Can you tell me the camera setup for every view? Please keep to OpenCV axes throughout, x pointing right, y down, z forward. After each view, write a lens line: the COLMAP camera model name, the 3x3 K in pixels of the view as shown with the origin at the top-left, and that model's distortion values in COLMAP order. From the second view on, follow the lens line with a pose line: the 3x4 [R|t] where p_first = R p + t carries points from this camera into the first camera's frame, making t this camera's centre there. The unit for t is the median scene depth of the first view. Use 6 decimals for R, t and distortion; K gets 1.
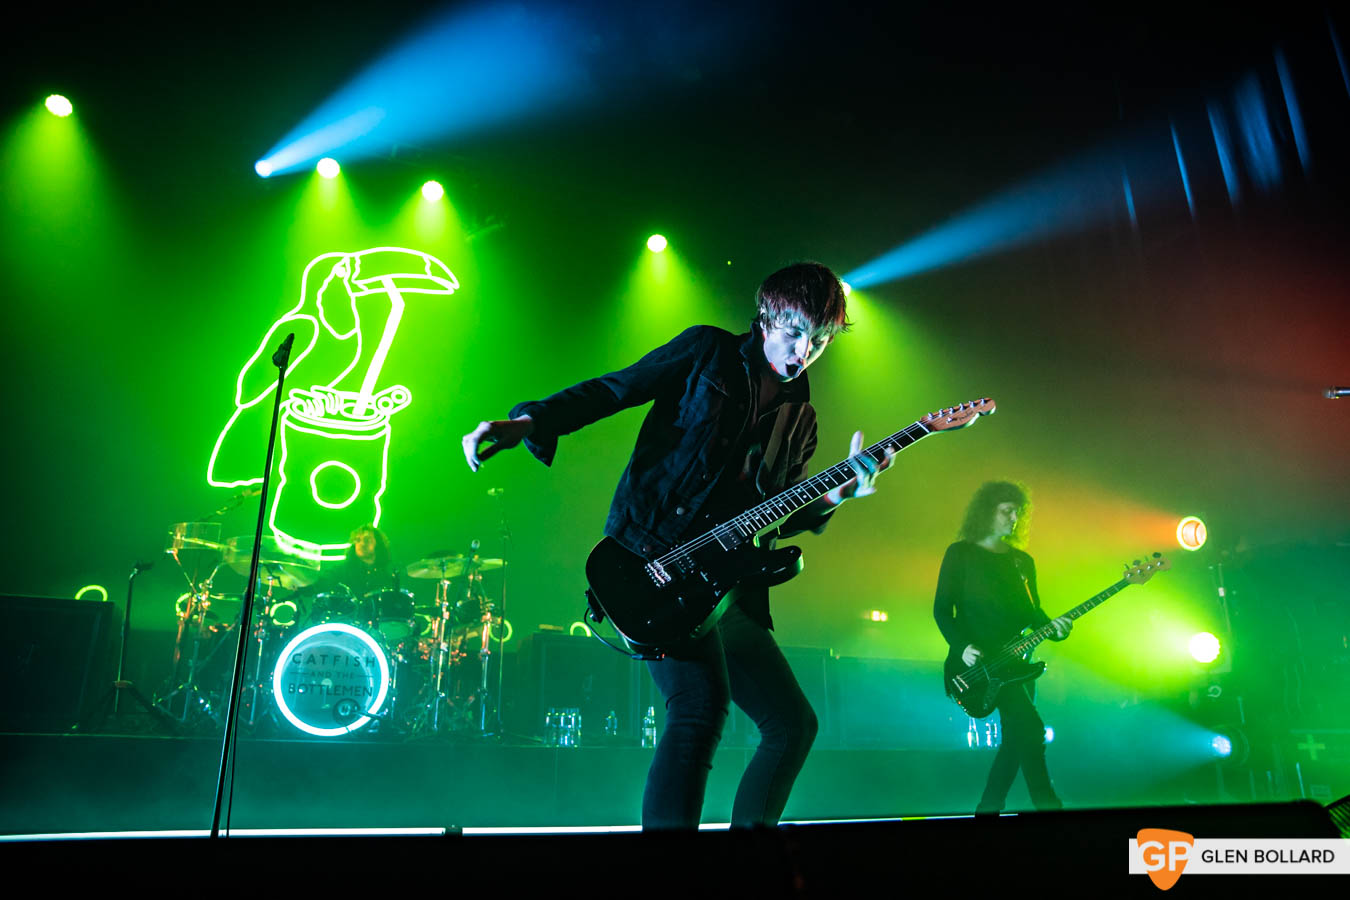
lens RADIAL K [[933.3, 0, 677.6], [0, 933.3, 457.1], [0, 0, 1]] dist [-0.085754, 0.067949]
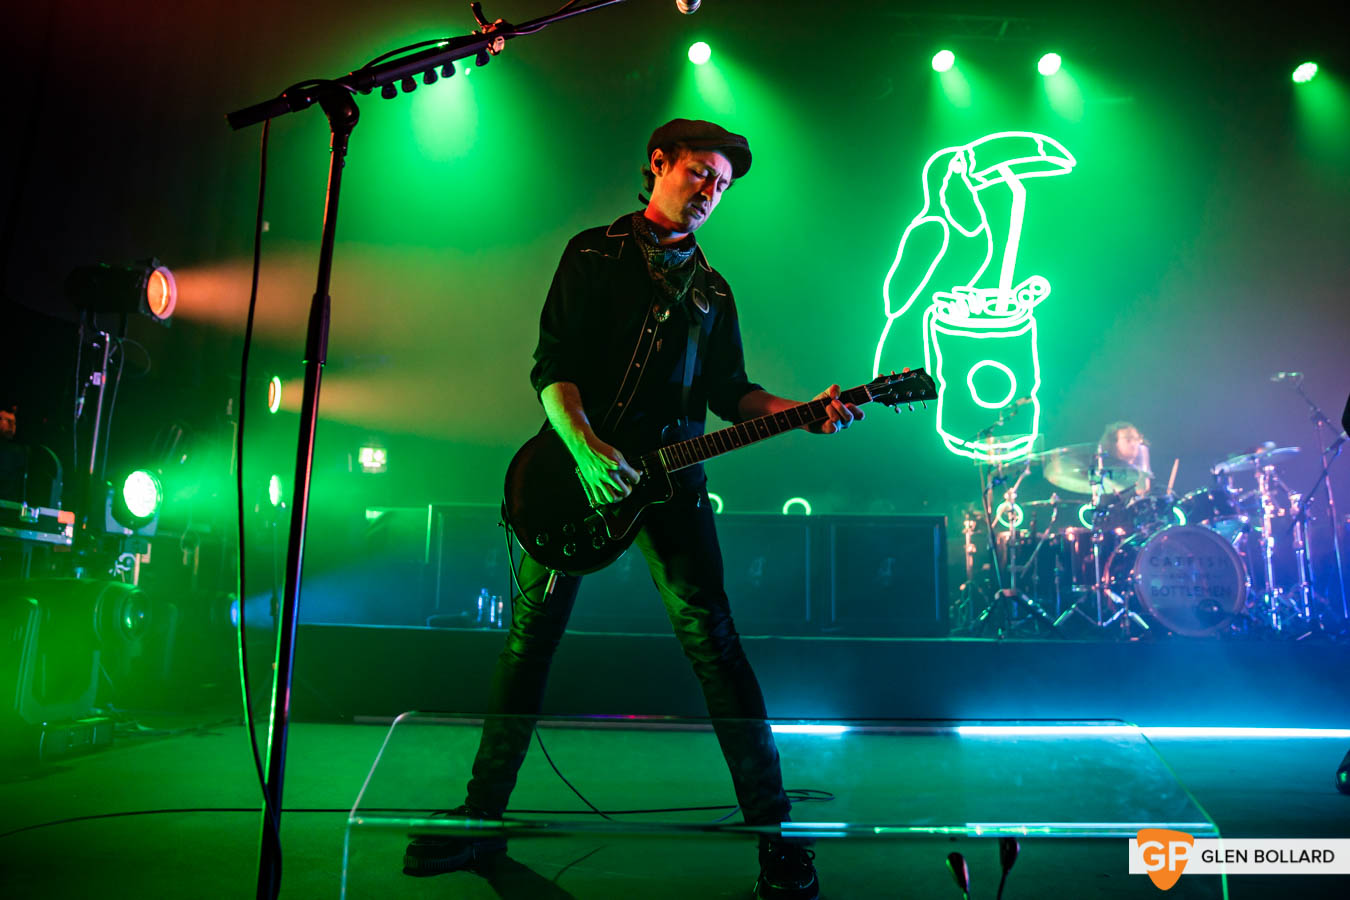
lens RADIAL K [[944.9, 0, 675.5], [0, 944.9, 449.3], [0, 0, 1]] dist [-0.062433, 0.042701]
pose [[0.923880, -0.066606, -0.376840, -0.298678], [0.108811, 0.989813, 0.091818, -0.029579], [0.366886, -0.125833, 0.921716, -0.064068]]
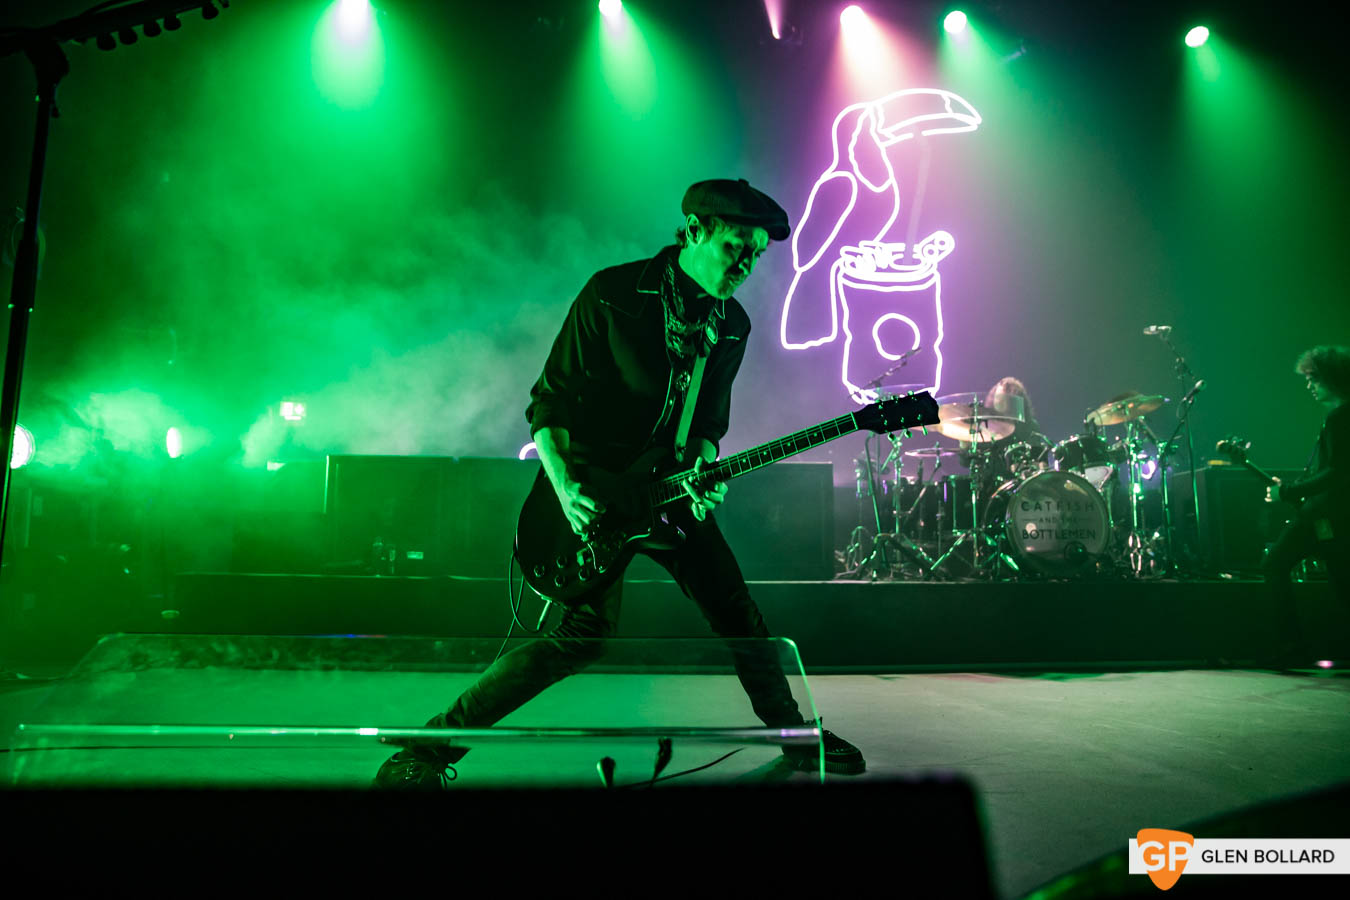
lens RADIAL K [[933.3, 0, 678.8], [0, 933.3, 449.0], [0, 0, 1]] dist [-0.085754, 0.067949]
pose [[0.940324, -0.053406, -0.336064, -0.249688], [0.107715, 0.983537, 0.145093, -0.022245], [0.322783, -0.172634, 0.930596, -0.053214]]
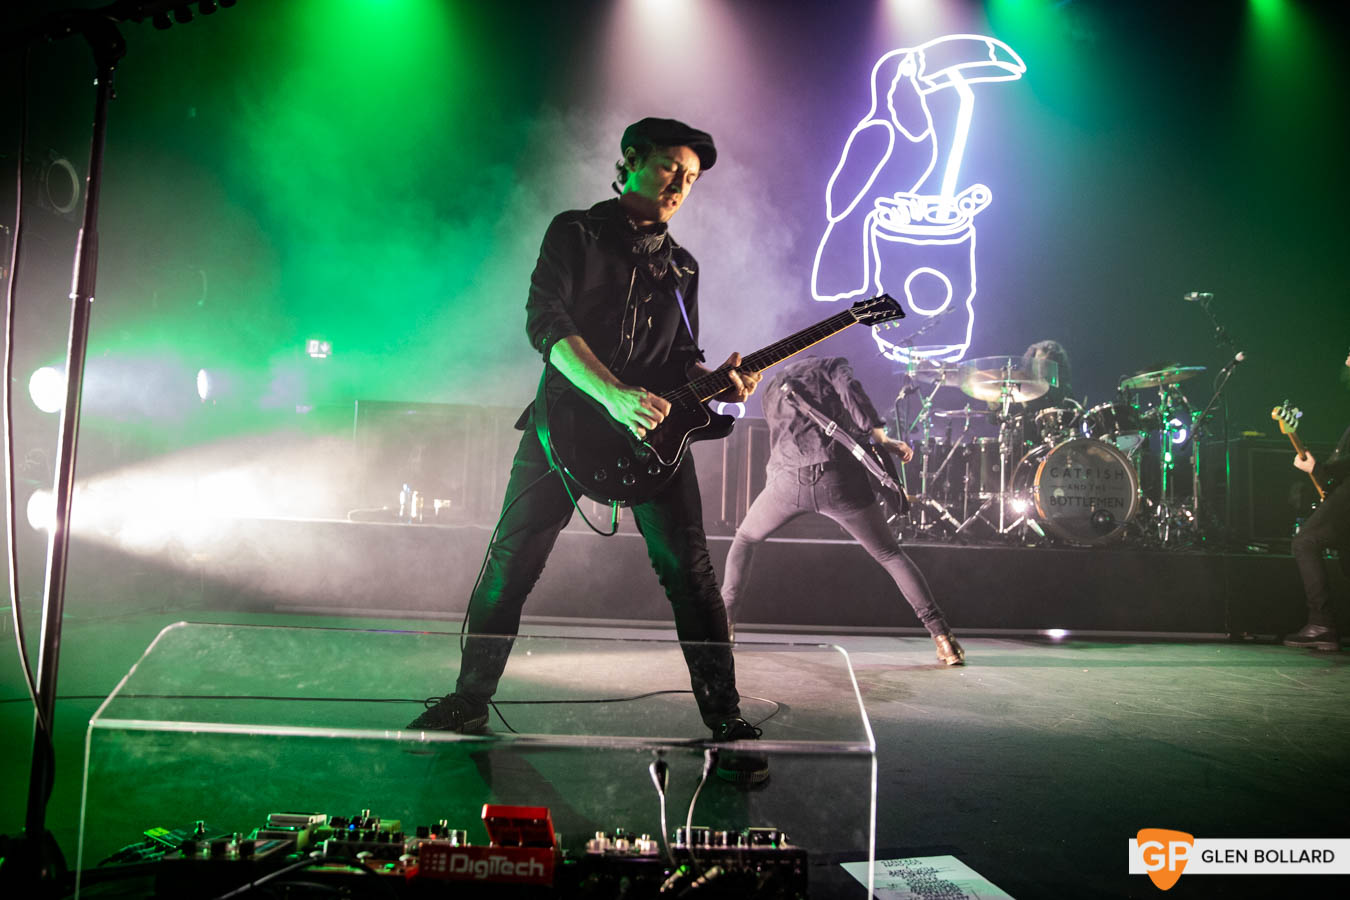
lens RADIAL K [[933.3, 0, 674.1], [0, 933.3, 444.7], [0, 0, 1]] dist [-0.085754, 0.067949]
pose [[0.932530, -0.003999, -0.361071, -0.256159], [0.083301, 0.975350, 0.204337, -0.035376], [0.351353, -0.220628, 0.909876, -0.052540]]
